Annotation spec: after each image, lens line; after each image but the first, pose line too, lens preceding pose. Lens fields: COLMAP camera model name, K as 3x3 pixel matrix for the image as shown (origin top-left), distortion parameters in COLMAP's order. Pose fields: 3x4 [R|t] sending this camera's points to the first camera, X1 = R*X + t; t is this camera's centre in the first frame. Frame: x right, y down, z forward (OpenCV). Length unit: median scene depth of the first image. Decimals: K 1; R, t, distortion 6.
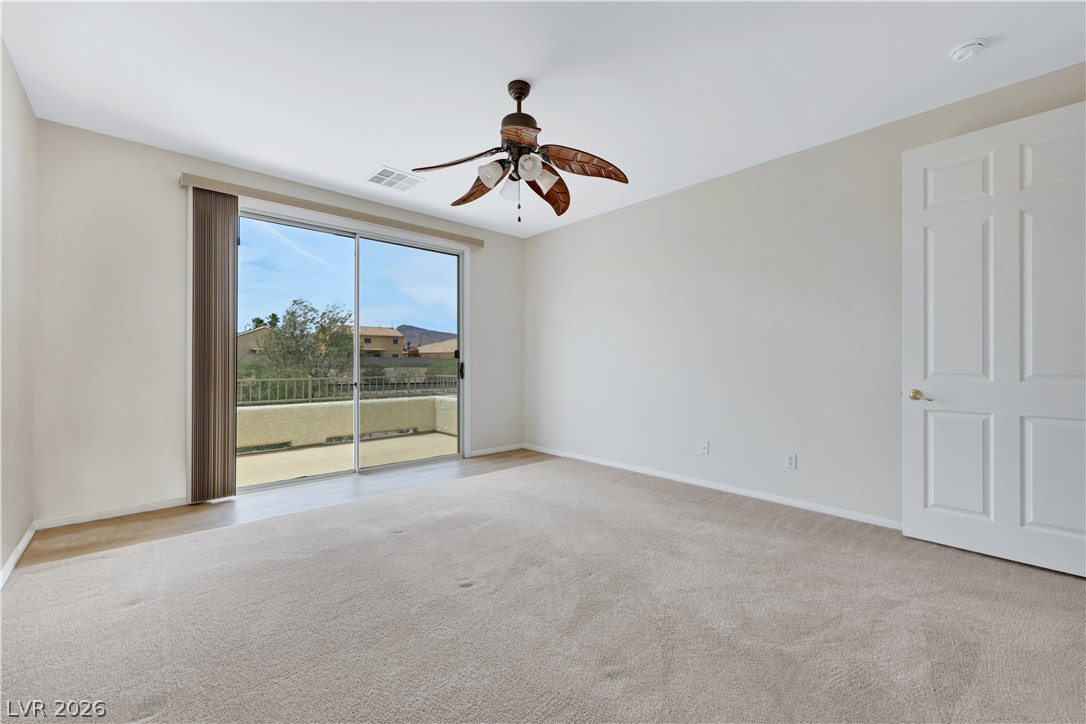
lens RADIAL K [[446.2, 0, 539.8], [0, 446.2, 360.4], [0, 0, 1]] dist [0.001255, -0.000328]
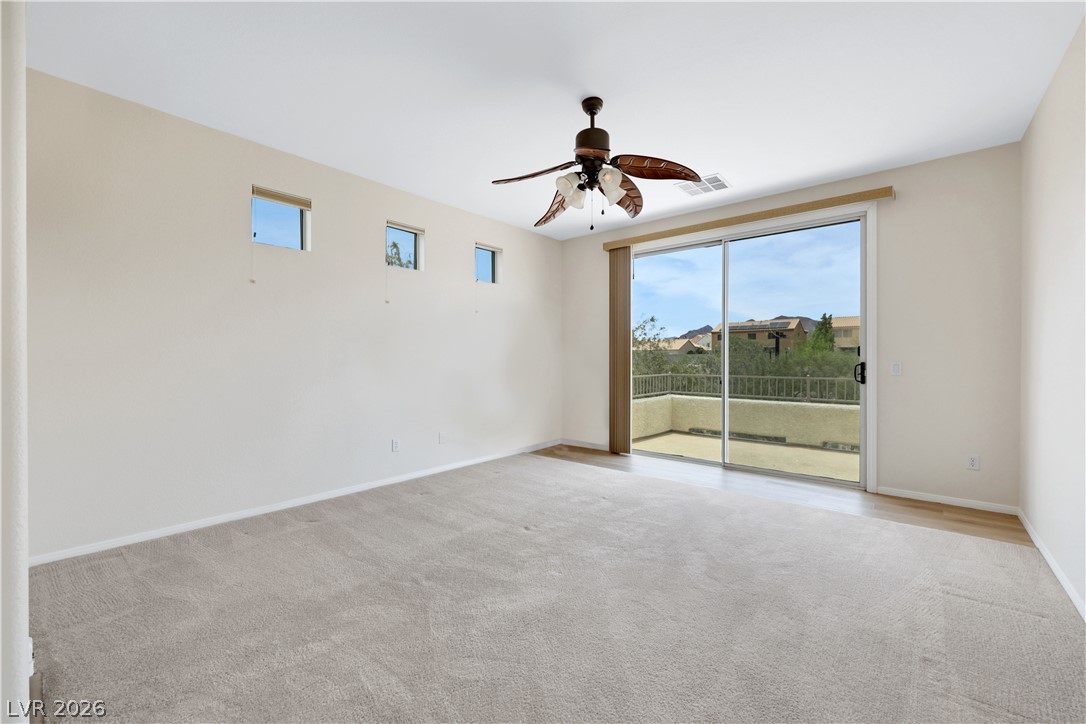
lens RADIAL K [[446.2, 0, 539.1], [0, 446.2, 363.7], [0, 0, 1]] dist [0.001255, -0.000328]
pose [[0.121666, 0.008488, -0.992535, 0.567732], [0.004180, 0.999950, 0.009063, -0.002855], [0.992562, -0.005252, 0.121625, 0.426633]]
